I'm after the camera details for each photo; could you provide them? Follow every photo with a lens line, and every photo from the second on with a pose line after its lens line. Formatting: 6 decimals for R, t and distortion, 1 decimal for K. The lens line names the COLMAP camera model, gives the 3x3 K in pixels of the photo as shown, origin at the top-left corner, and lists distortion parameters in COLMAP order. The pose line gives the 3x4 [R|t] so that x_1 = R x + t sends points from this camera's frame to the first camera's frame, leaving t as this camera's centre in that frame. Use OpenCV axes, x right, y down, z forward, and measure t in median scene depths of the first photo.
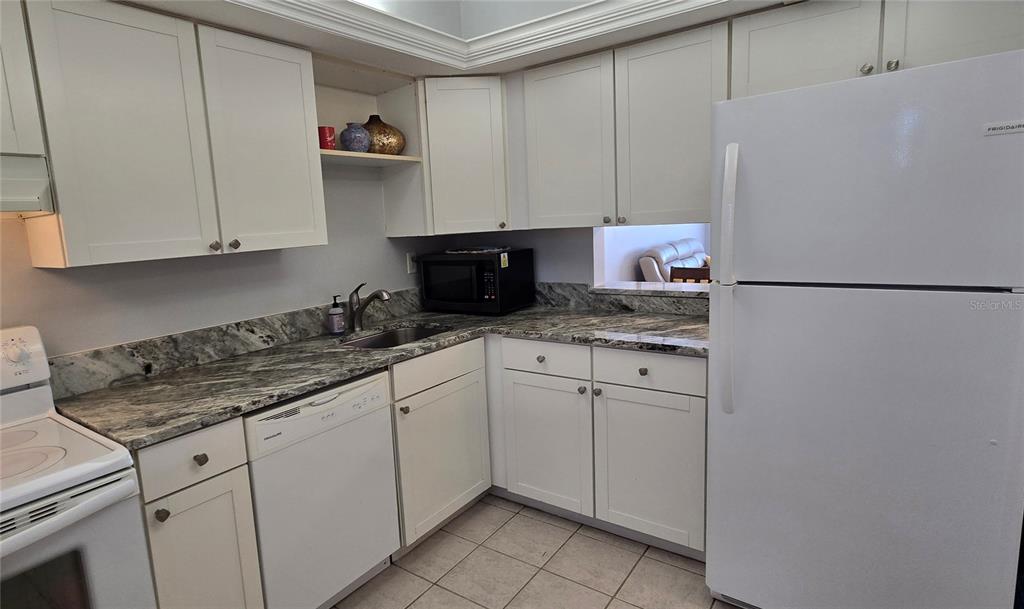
lens RADIAL K [[546.2, 0, 483.4], [0, 546.2, 302.5], [0, 0, 1]] dist [0.001662, 0.000229]
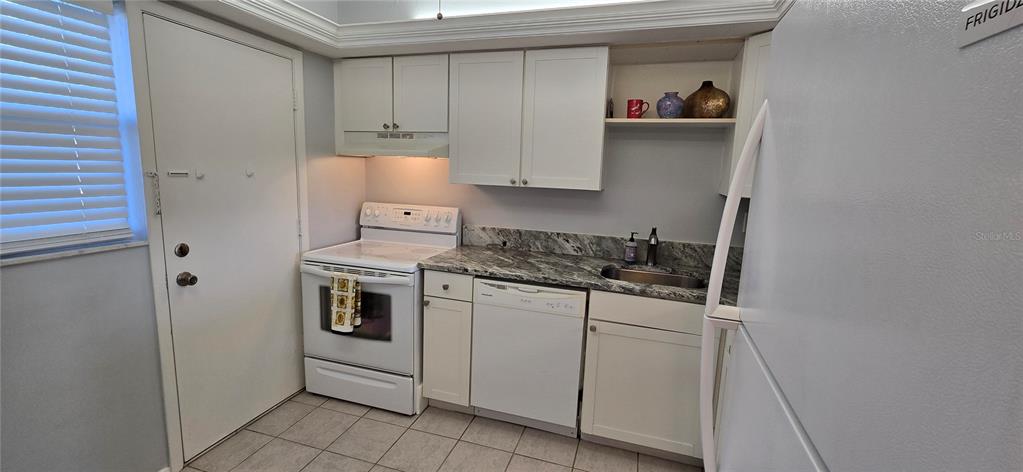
lens RADIAL K [[421.8, 0, 511.5], [0, 421.8, 236.0], [0, 0, 1]] dist [-0.000542, 0.000020]
pose [[0.321544, 0.217639, -0.921544, 0.644741], [-0.195943, 0.967455, 0.160114, -0.125729], [0.926399, 0.129087, 0.353725, 0.466049]]
